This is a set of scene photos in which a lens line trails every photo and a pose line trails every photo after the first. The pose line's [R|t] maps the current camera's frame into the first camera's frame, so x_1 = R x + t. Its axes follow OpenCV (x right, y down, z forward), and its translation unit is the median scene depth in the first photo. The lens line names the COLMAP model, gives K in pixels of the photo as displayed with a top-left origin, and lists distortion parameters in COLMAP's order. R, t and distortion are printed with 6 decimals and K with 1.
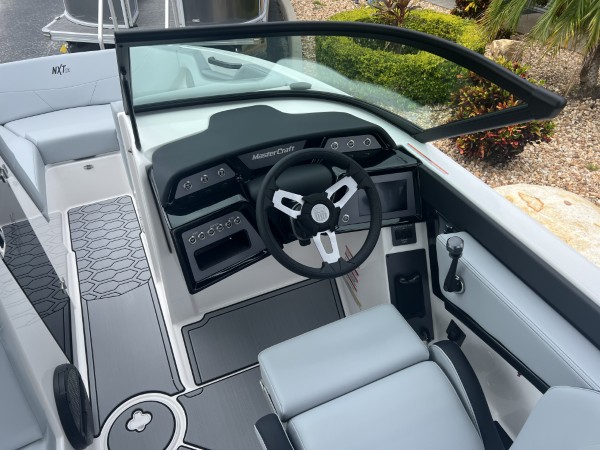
lens RADIAL K [[442.0, 0, 300.0], [0, 442.0, 225.0], [0, 0, 1]] dist [0.041268, -0.041091]
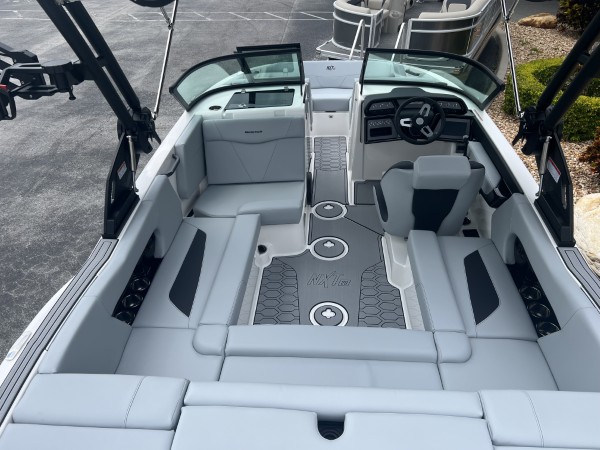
lens RADIAL K [[458.7, 0, 300.0], [0, 458.7, 225.0], [0, 0, 1]] dist [0.040142, -0.052837]
pose [[0.882037, 0.249251, -0.399857, 0.449307], [-0.279658, 0.959921, -0.018524, 0.548065], [0.379214, 0.128162, 0.916390, -1.142147]]
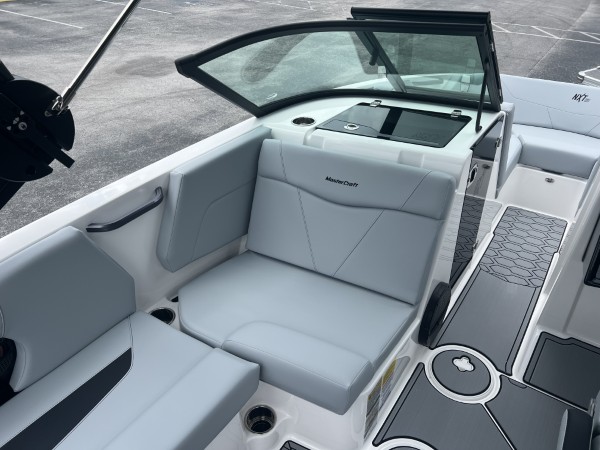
lens RADIAL K [[458.7, 0, 300.0], [0, 458.7, 225.0], [0, 0, 1]] dist [0.040142, -0.052837]
pose [[0.515123, 0.464827, -0.720128, 0.102593], [-0.543322, 0.826892, 0.145091, 0.175334], [0.662910, 0.316522, 0.678501, -0.186142]]
